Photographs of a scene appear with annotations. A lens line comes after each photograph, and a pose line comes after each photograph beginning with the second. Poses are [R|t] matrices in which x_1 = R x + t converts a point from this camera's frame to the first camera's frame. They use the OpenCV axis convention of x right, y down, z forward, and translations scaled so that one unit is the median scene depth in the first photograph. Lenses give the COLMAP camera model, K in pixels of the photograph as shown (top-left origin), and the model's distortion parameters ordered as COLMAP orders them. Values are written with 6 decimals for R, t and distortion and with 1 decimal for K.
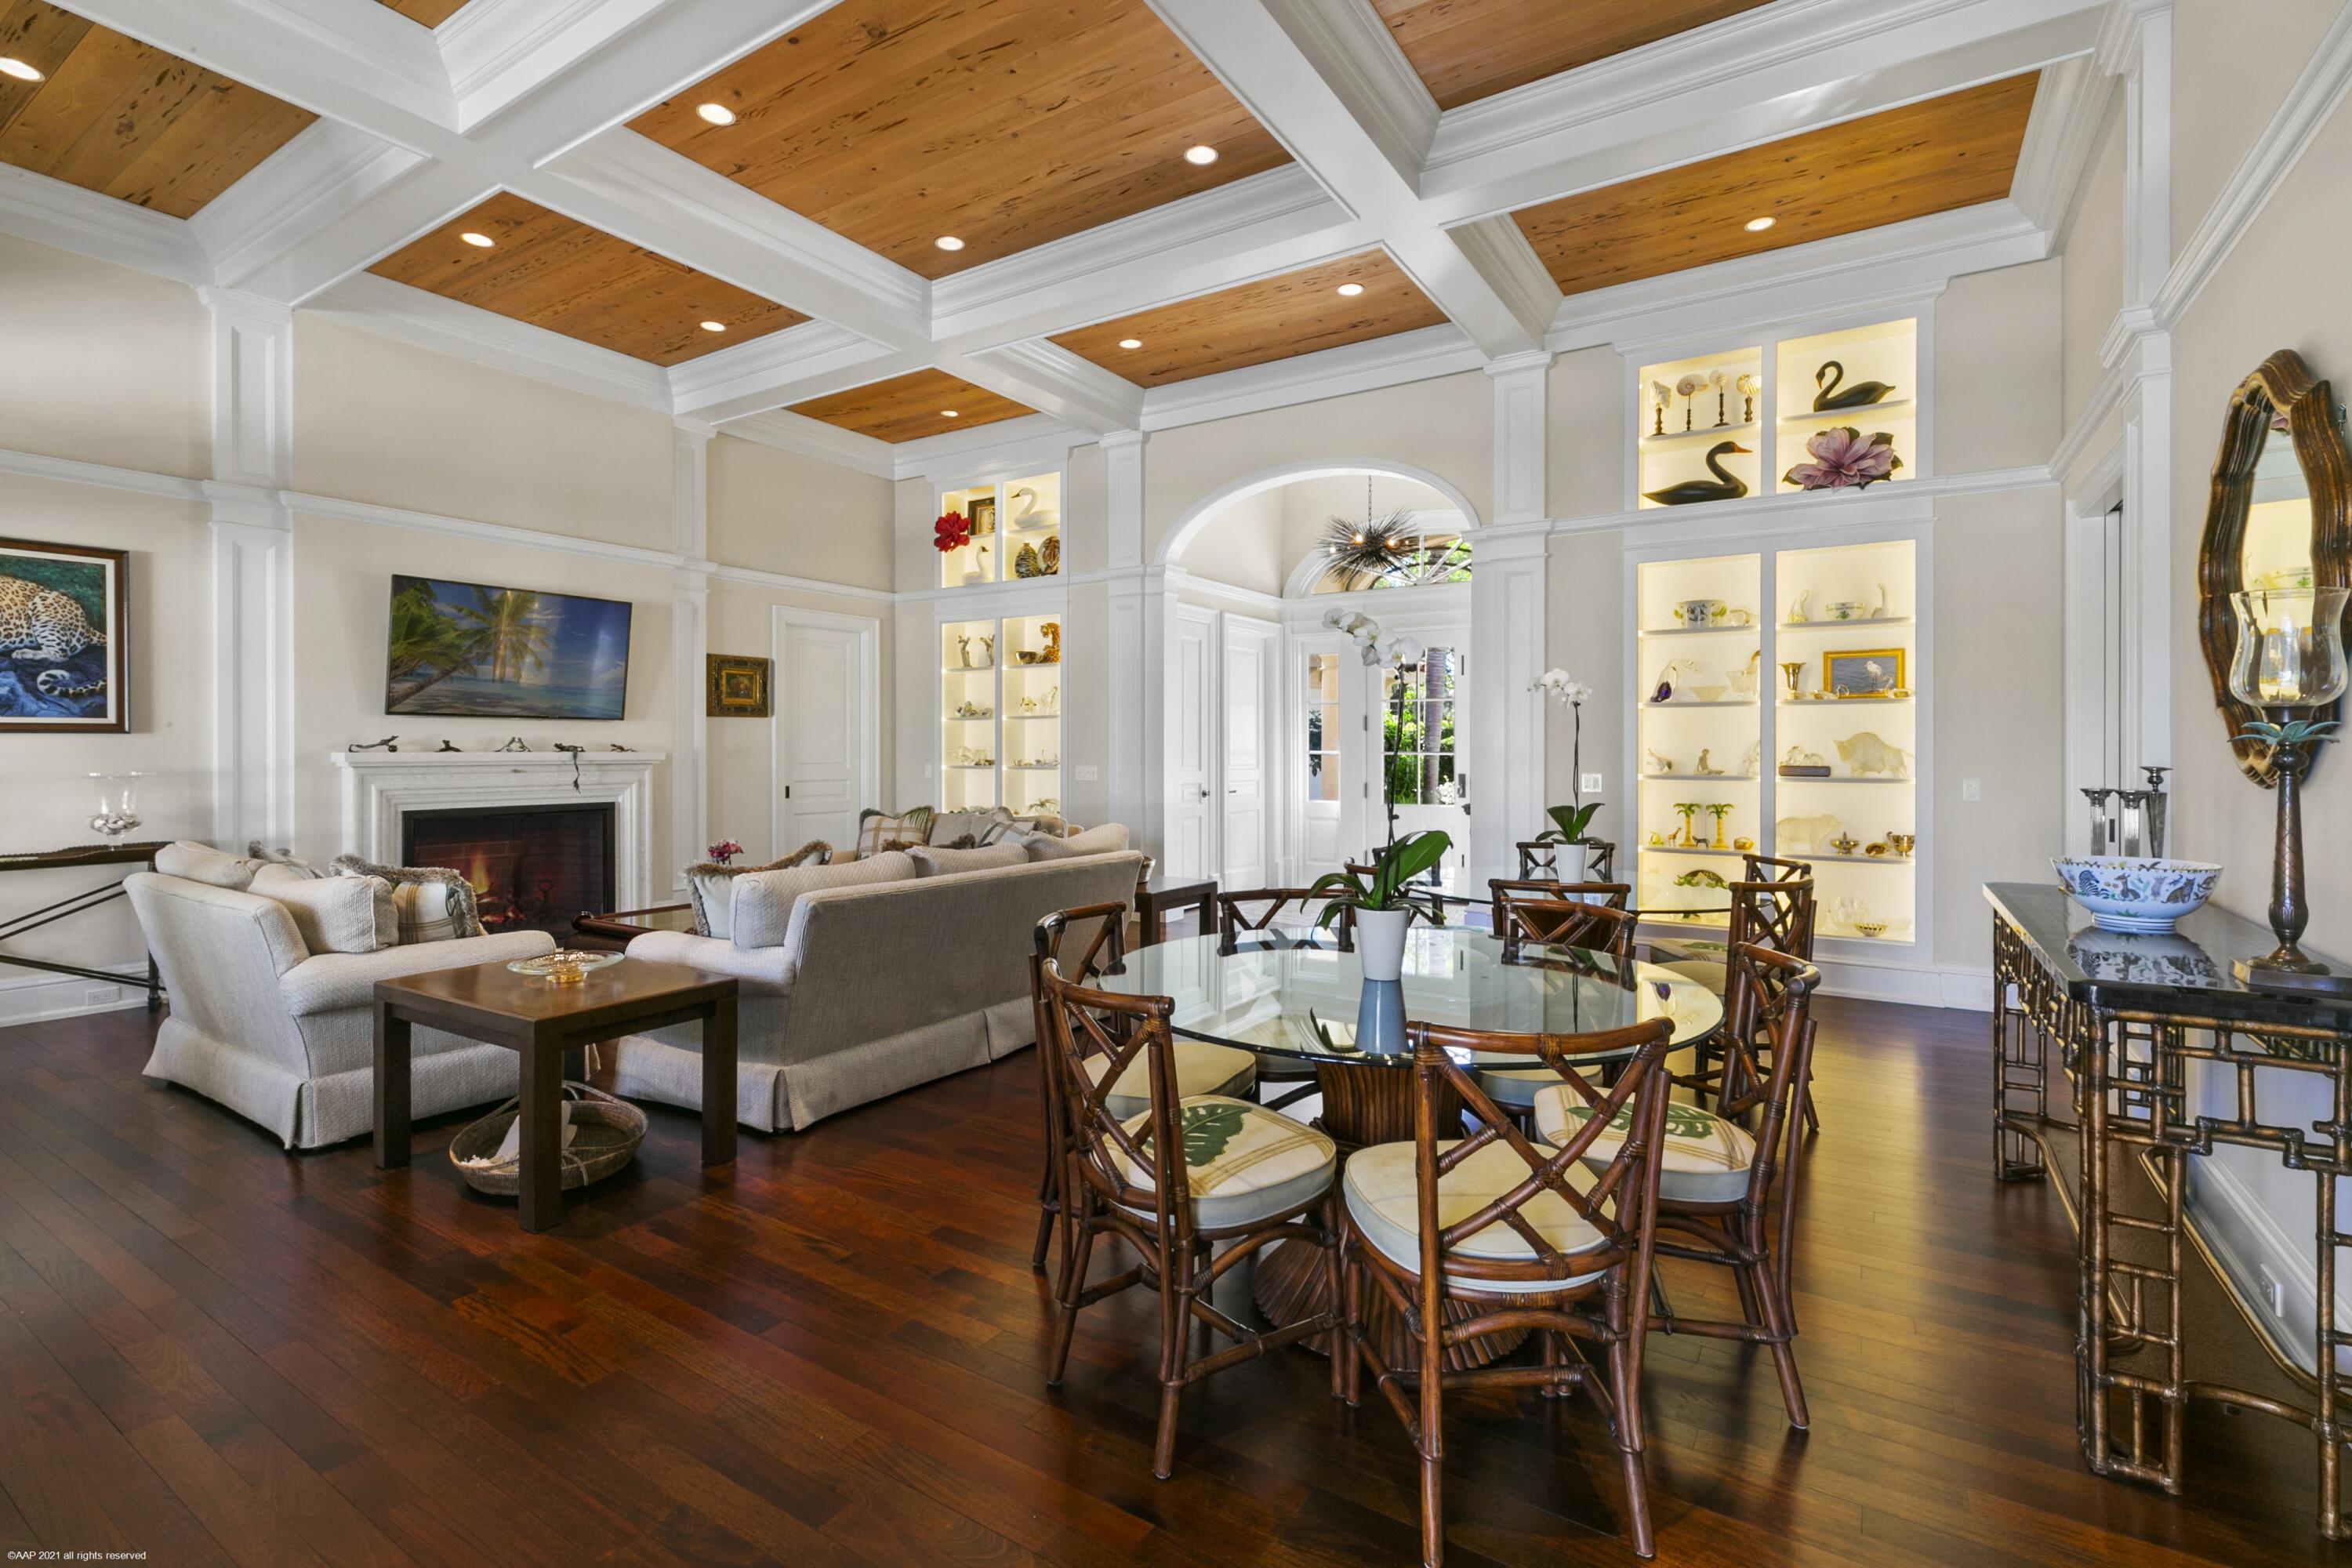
lens RADIAL K [[1072.7, 0, 1179.1], [0, 1072.7, 753.7], [0, 0, 1]] dist [0.000030, 0.000116]
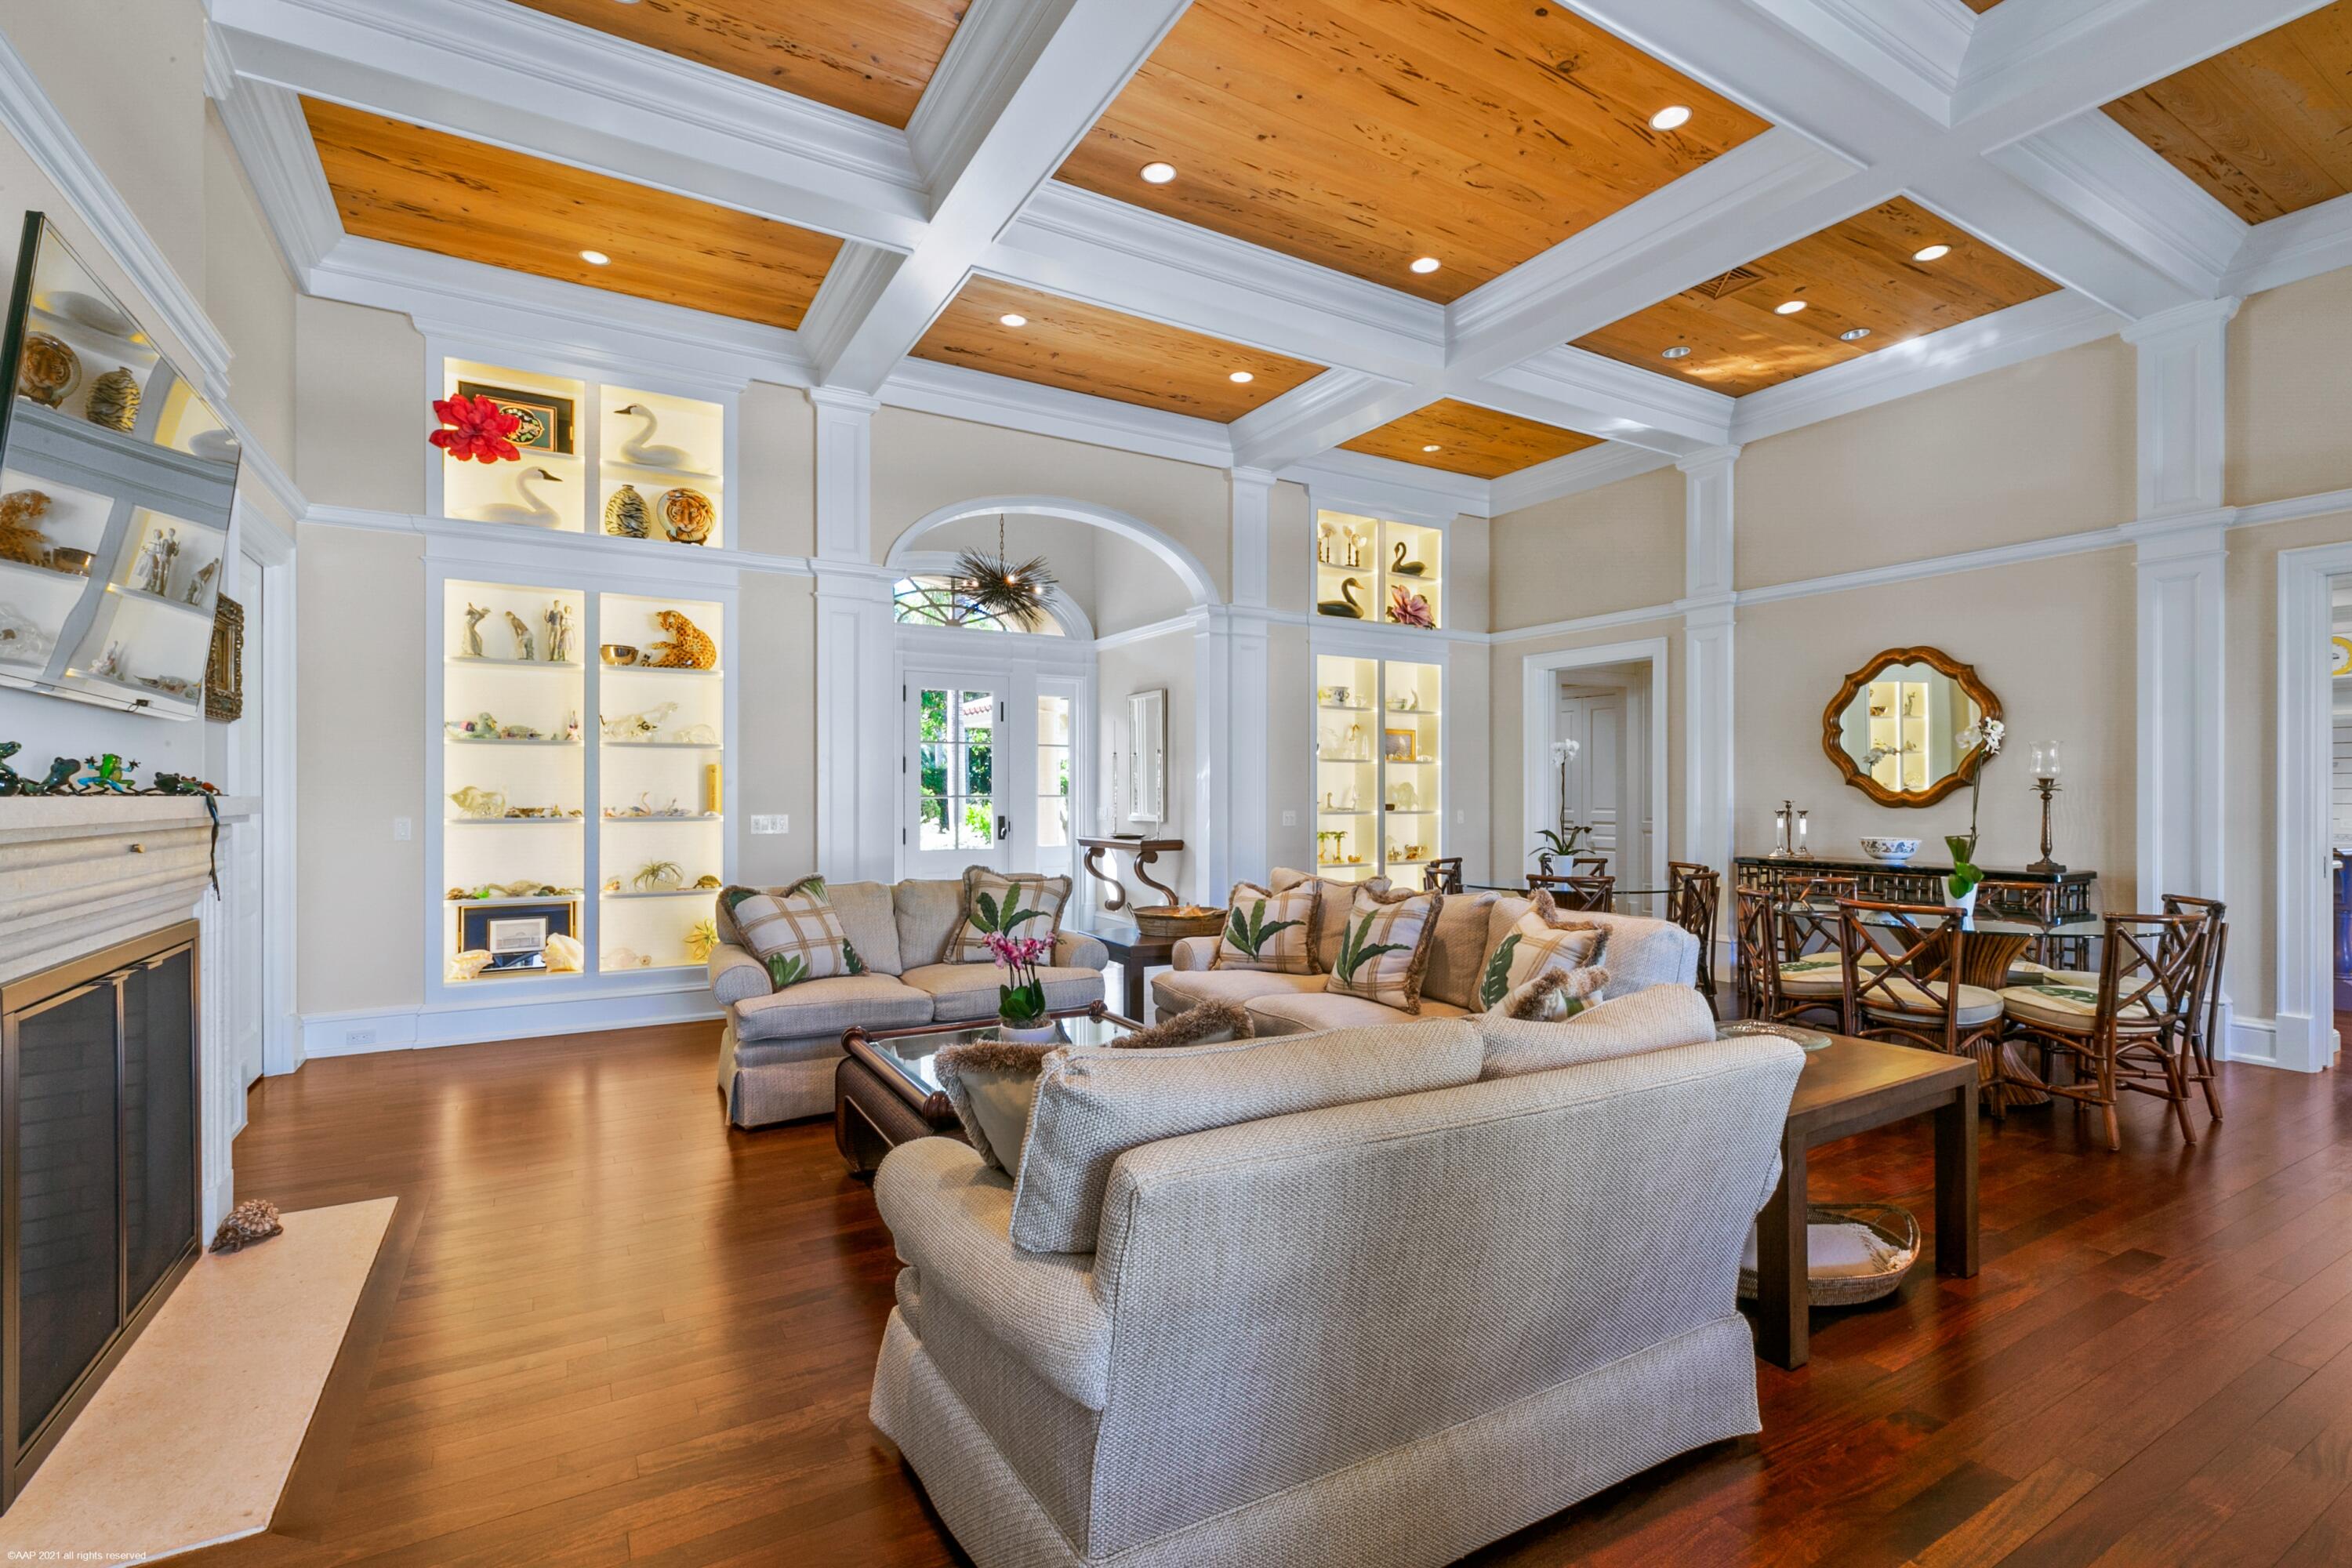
lens RADIAL K [[1059.2, 0, 1206.8], [0, 1059.2, 808.9], [0, 0, 1]] dist [0.000864, 0.000092]
pose [[0.433429, -0.014753, 0.901067, -0.722921], [0.002109, 0.999880, 0.015357, -0.003833], [-0.901185, -0.004756, 0.433408, 0.474546]]
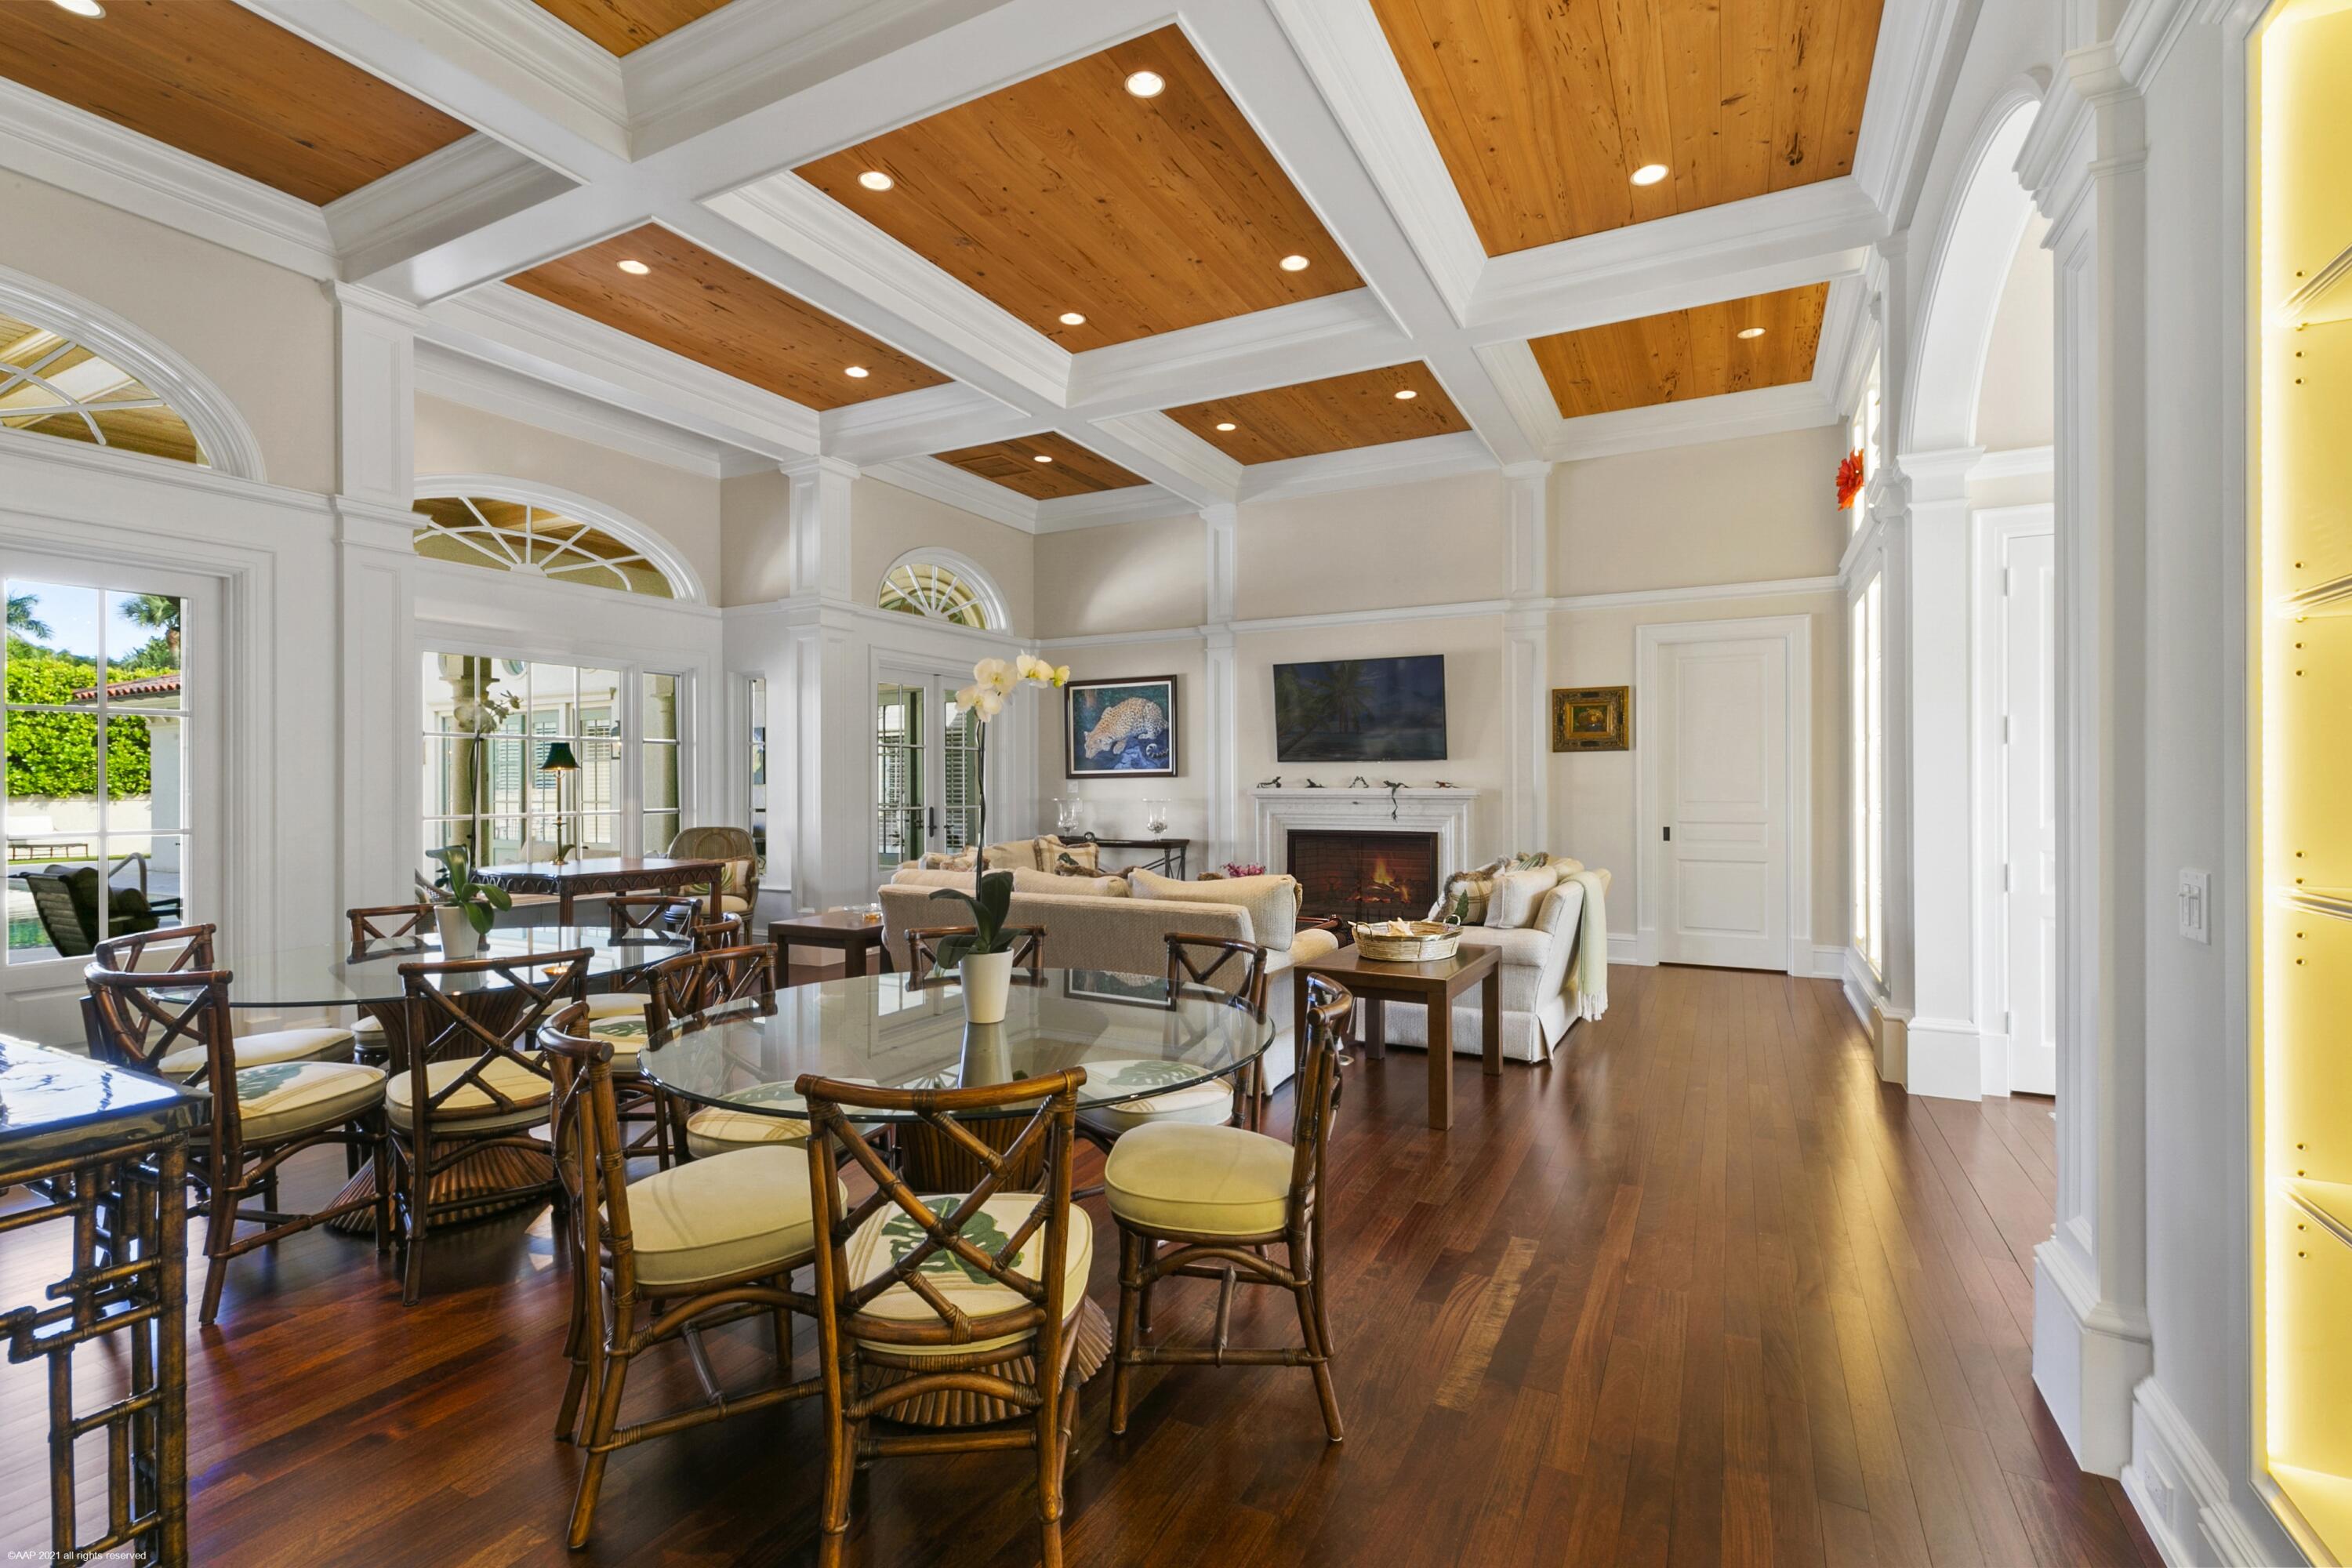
lens RADIAL K [[1039.2, 0, 1176.0], [0, 1039.2, 784.0], [0, 0, 1]] dist [0.000171, 0.000062]
pose [[0.081315, 0.003699, -0.996682, 0.548372], [0.000546, 0.999993, 0.003756, -0.010248], [0.996688, -0.000849, 0.081312, 0.635928]]
